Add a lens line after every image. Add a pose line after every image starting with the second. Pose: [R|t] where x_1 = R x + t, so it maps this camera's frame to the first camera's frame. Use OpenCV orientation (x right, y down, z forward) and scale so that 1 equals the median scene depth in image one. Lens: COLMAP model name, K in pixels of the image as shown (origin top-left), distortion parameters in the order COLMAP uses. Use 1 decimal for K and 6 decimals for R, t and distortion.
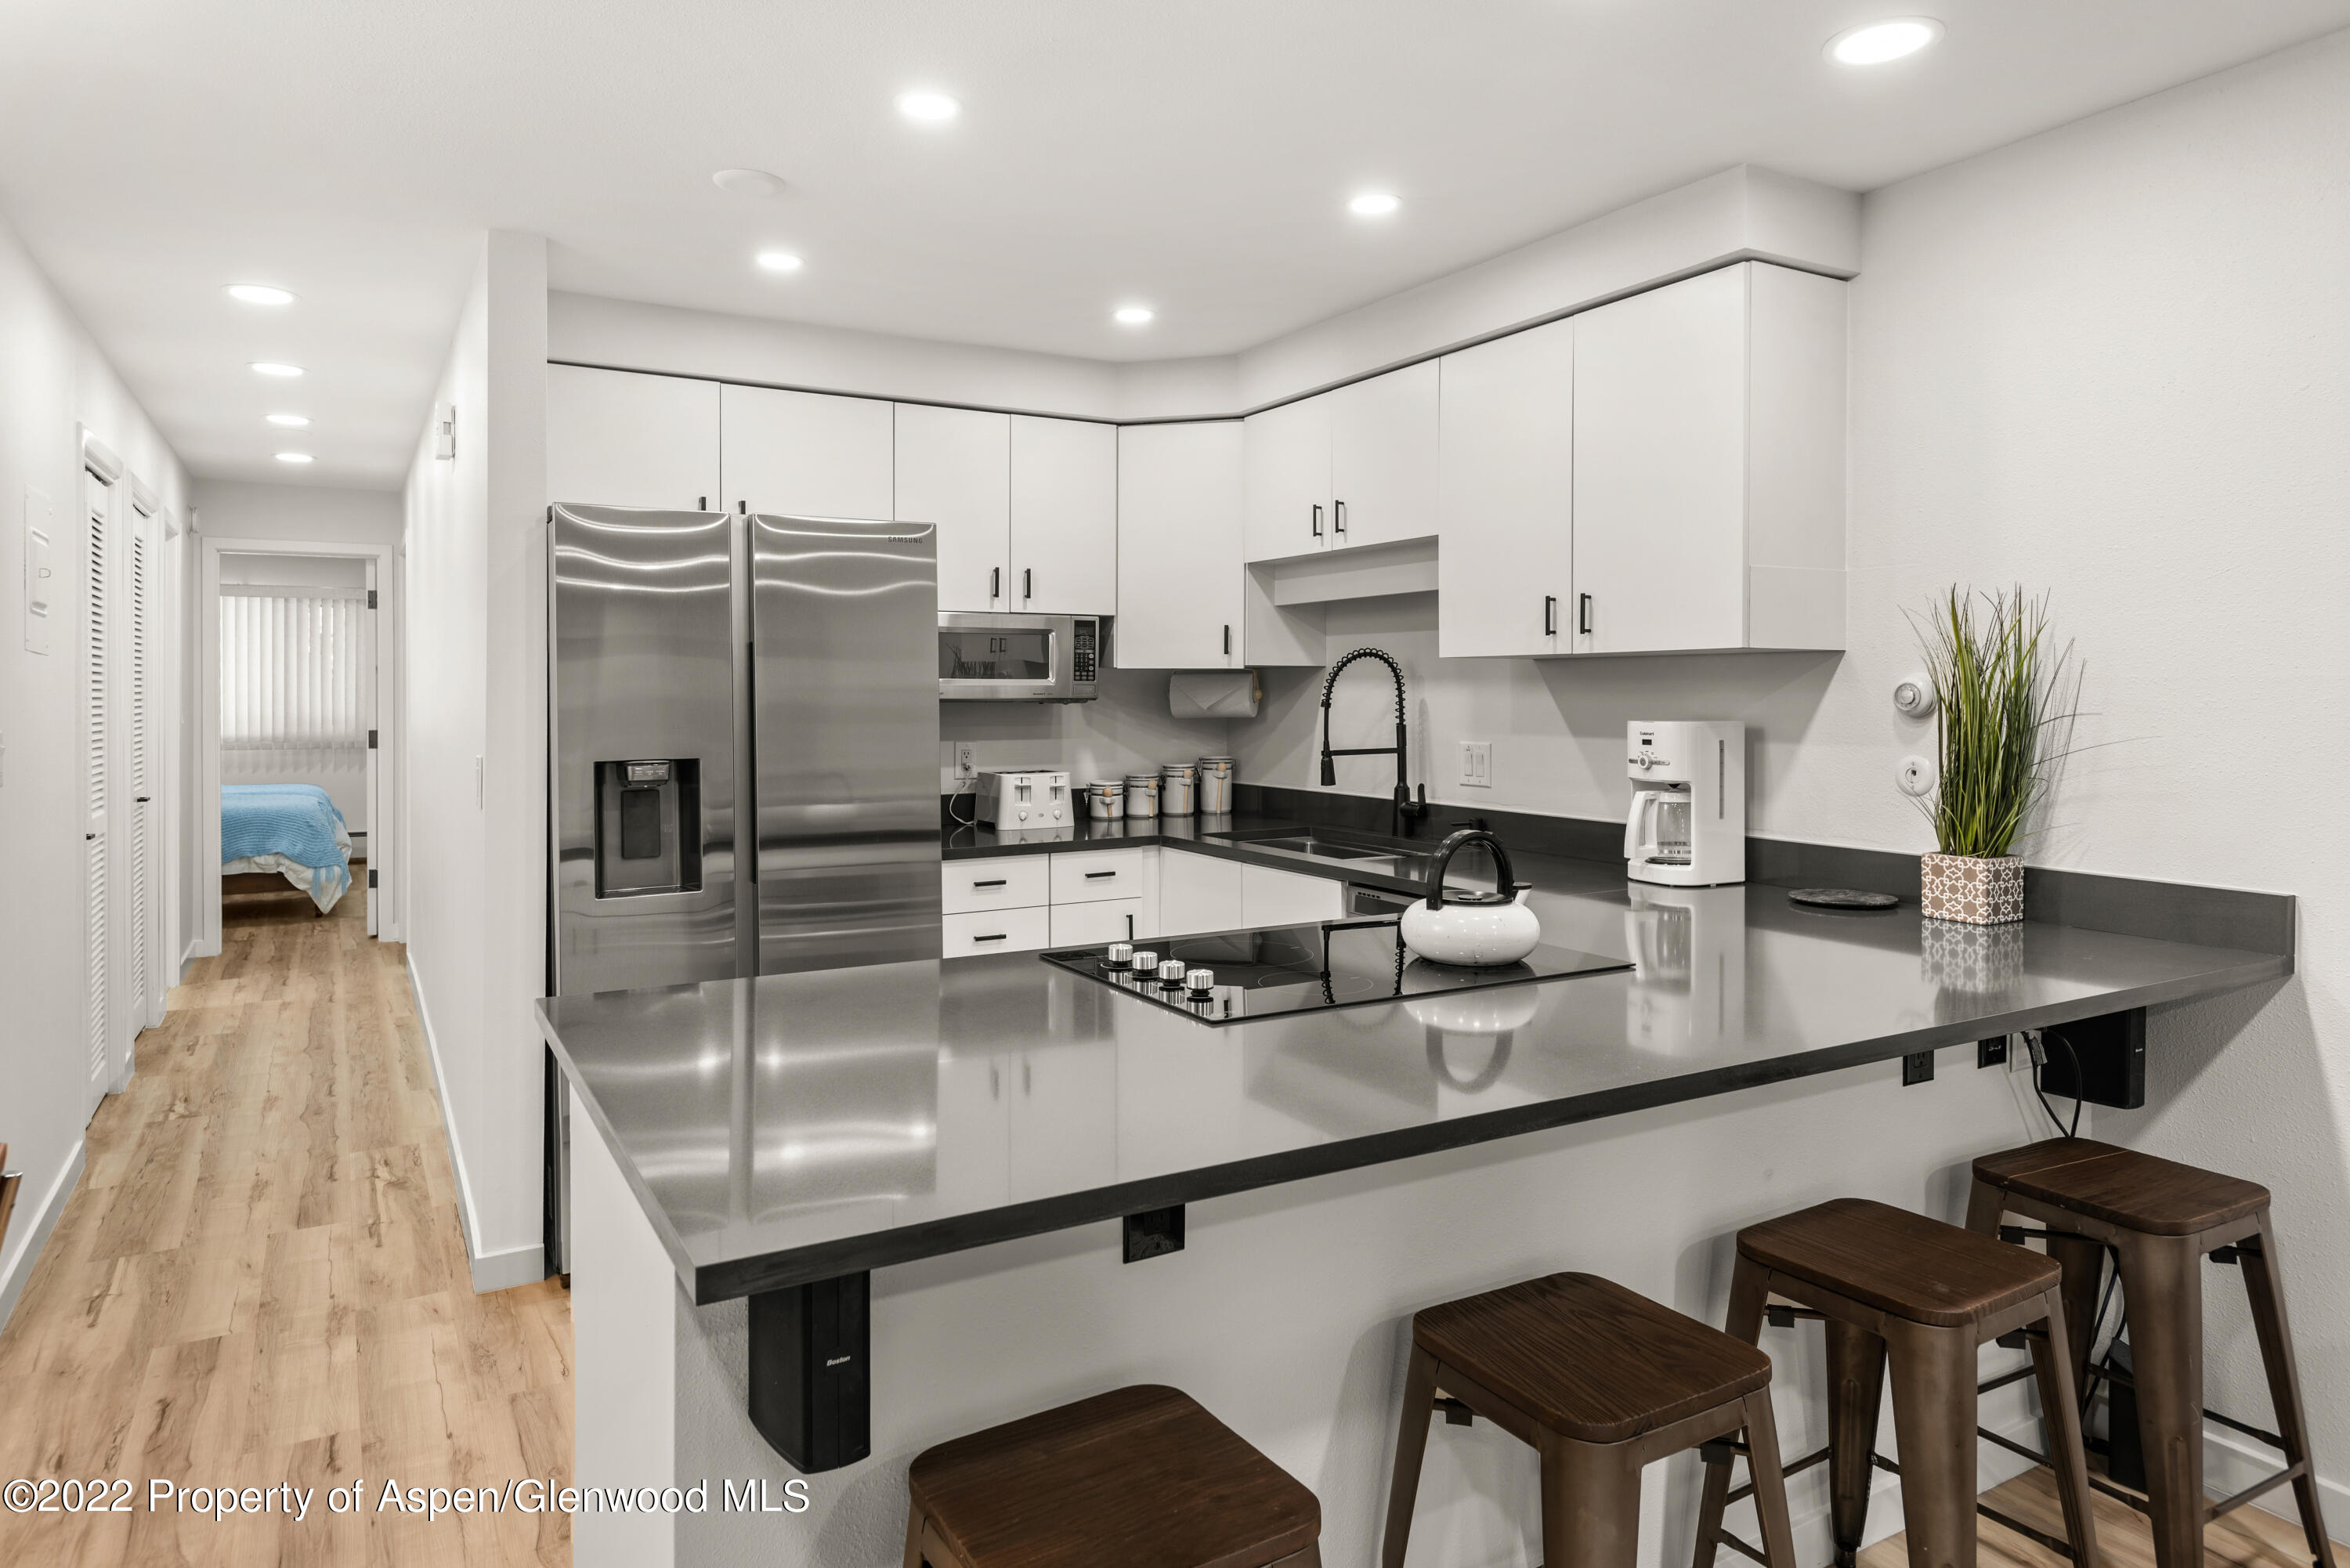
lens RADIAL K [[1418.1, 0, 1173.4], [0, 1418.1, 703.3], [0, 0, 1]] dist [0.014908, 0.000775]
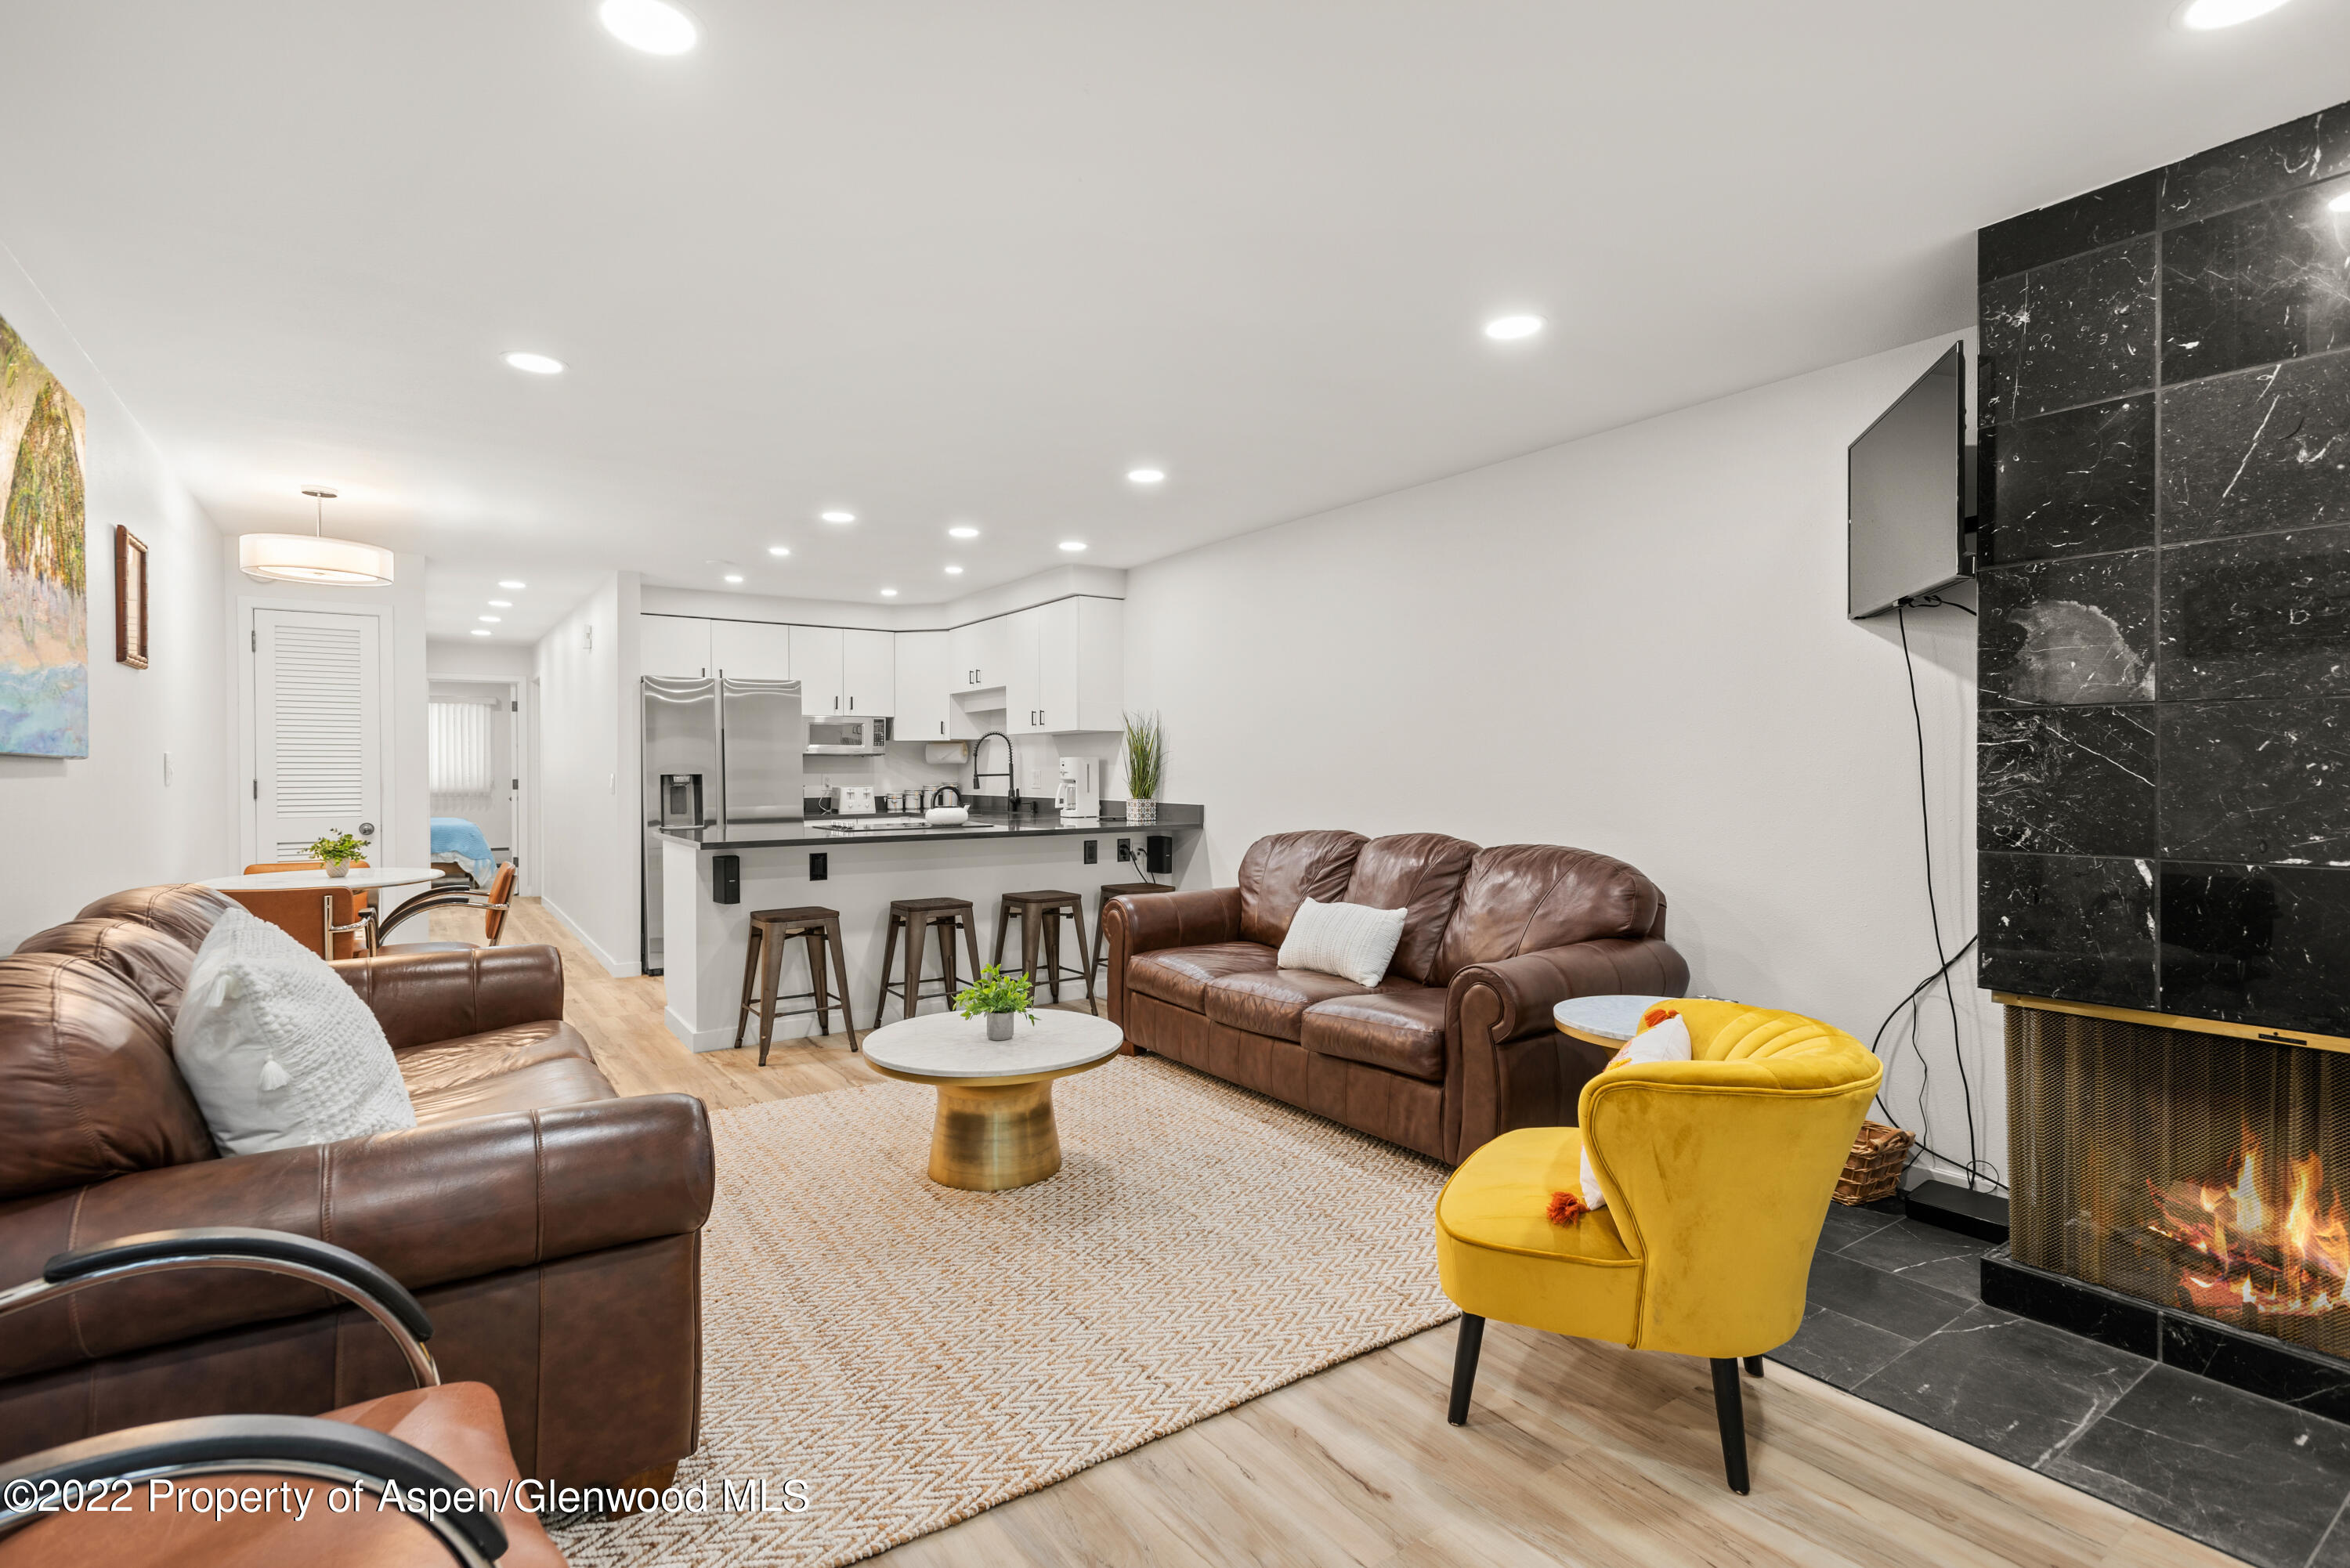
lens RADIAL K [[1111.6, 0, 1175.0], [0, 1111.6, 784.0], [0, 0, 1]] dist [0.023499, -0.000167]
pose [[0.997200, -0.006487, 0.074496, 0.294314], [0.006083, 0.999966, 0.005656, 0.040113], [-0.074530, -0.005187, 0.997205, -0.859991]]
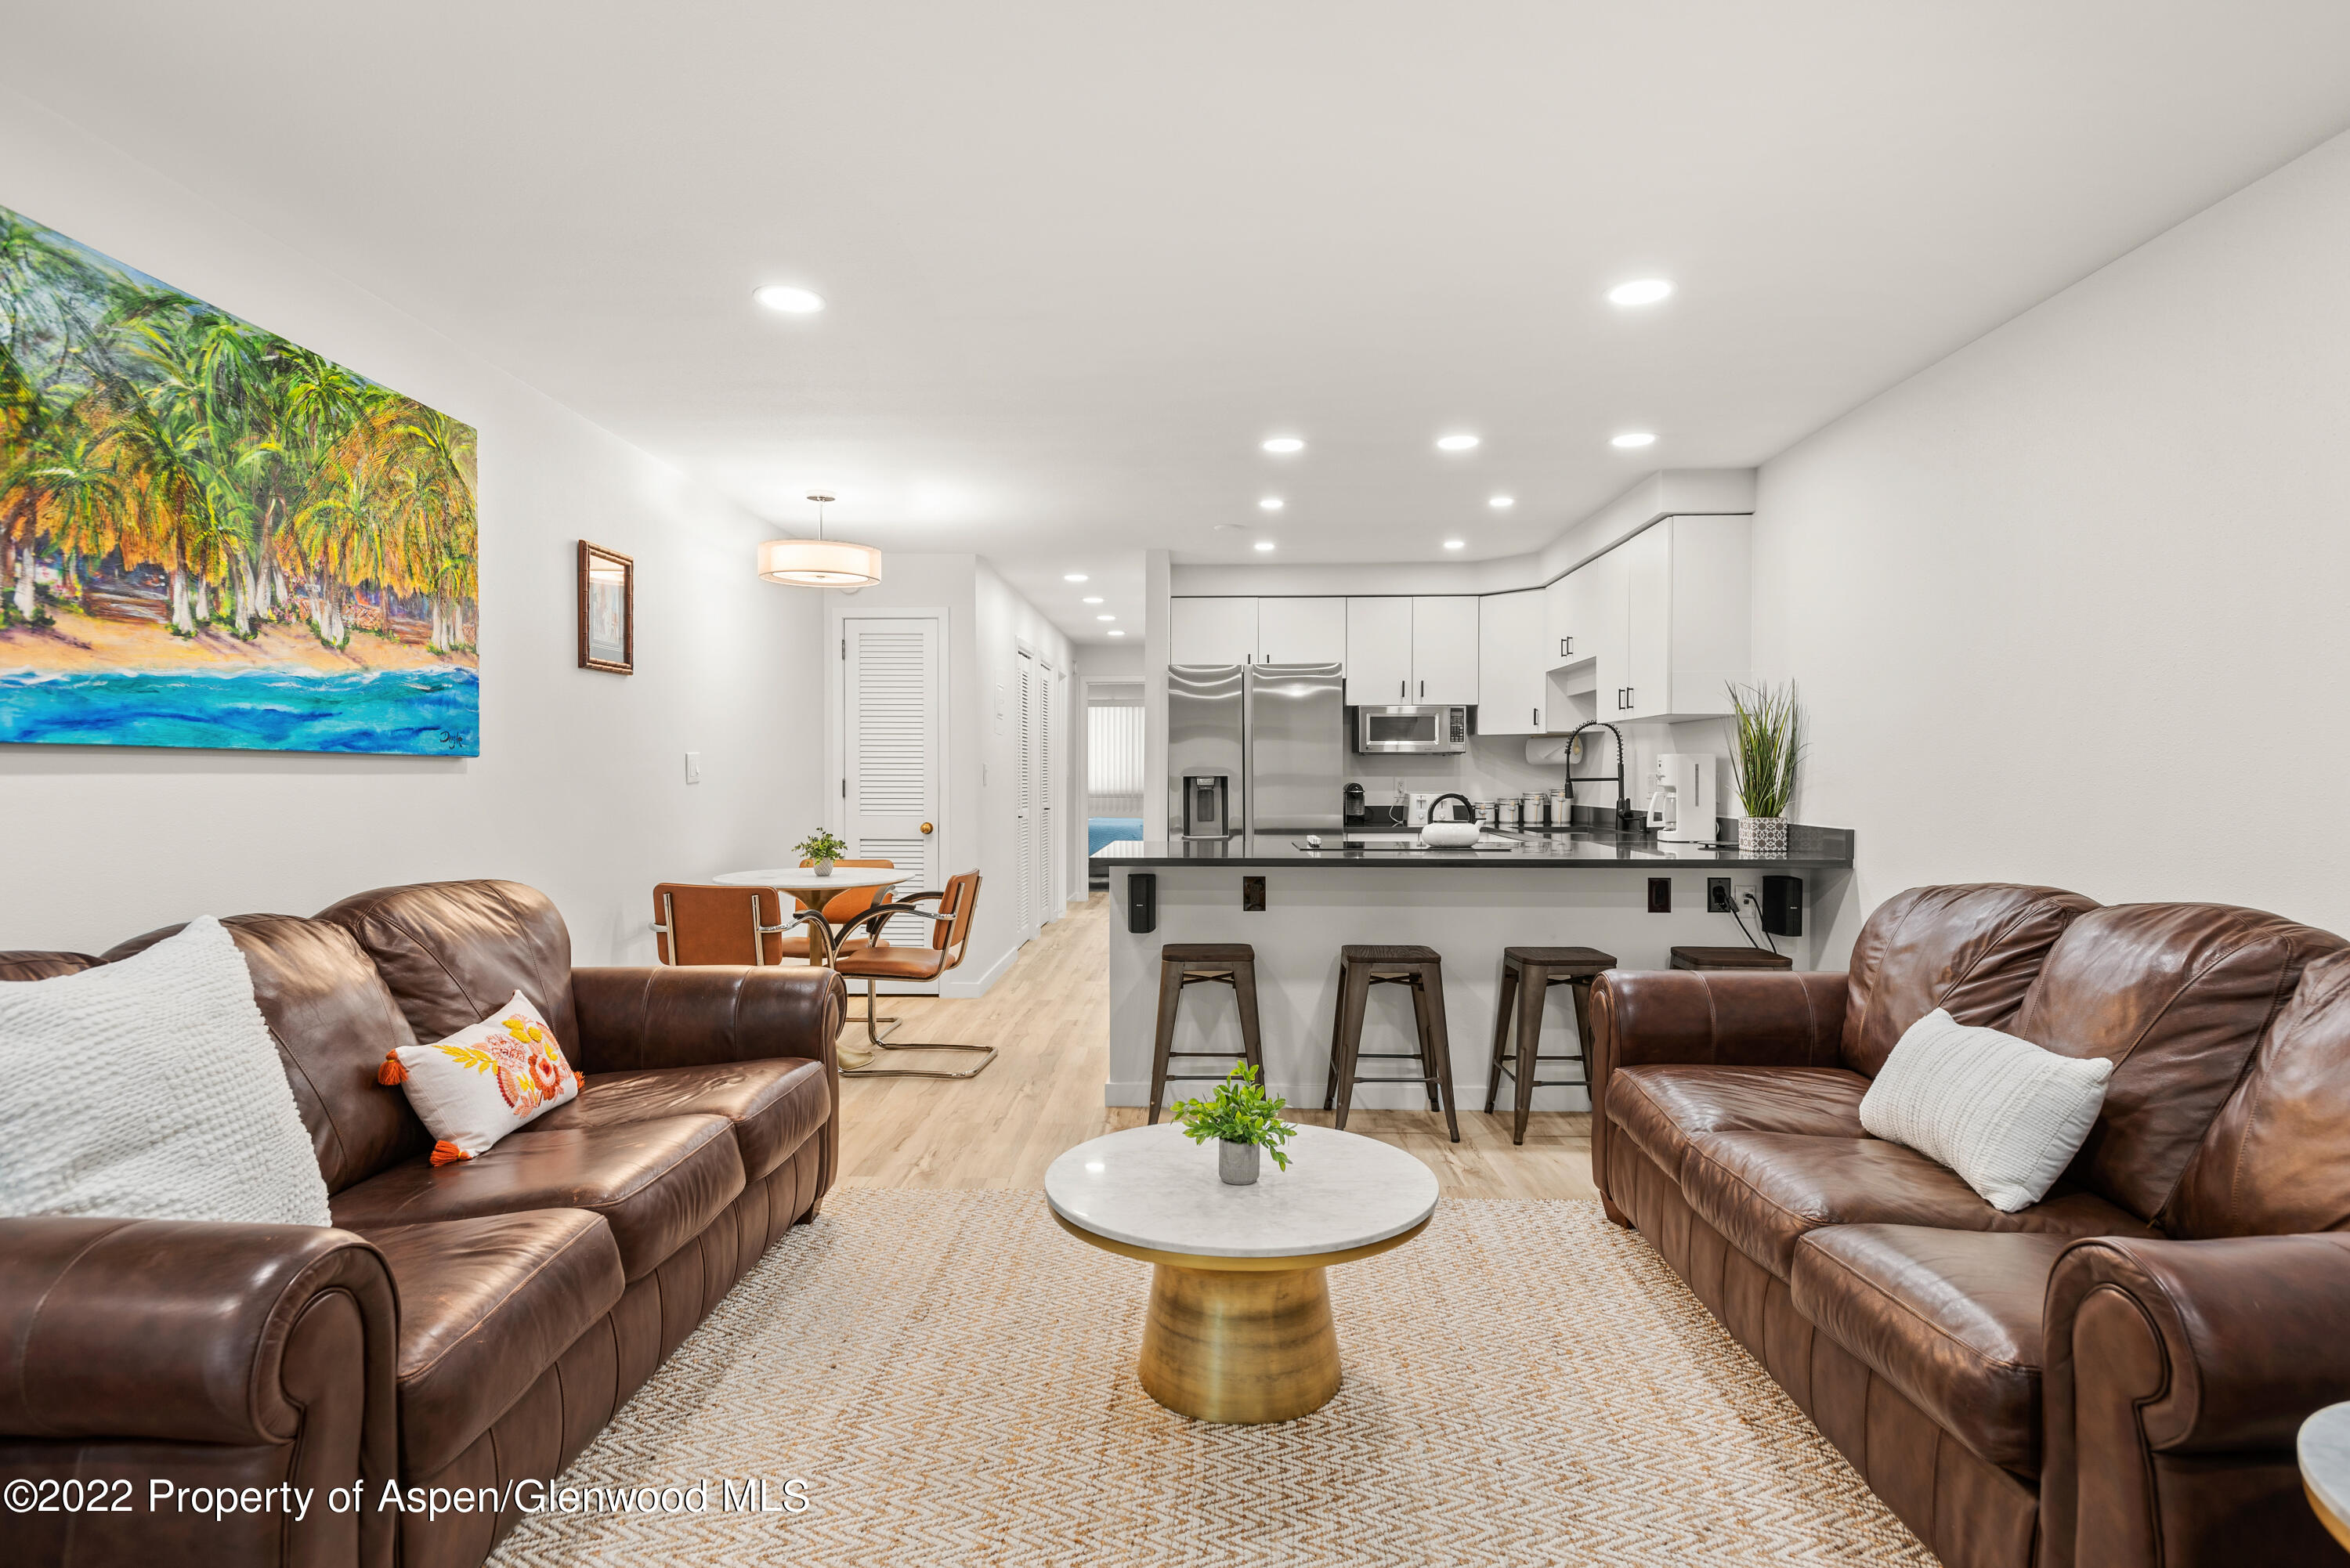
lens RADIAL K [[1267.6, 0, 1175.0], [0, 1267.6, 784.0], [0, 0, 1]] dist [0.020694, -0.000558]
pose [[0.848486, 0.002665, -0.529212, 0.514321], [-0.003262, 0.999995, -0.000195, 0.041033], [0.529208, 0.001891, 0.848490, -0.577536]]
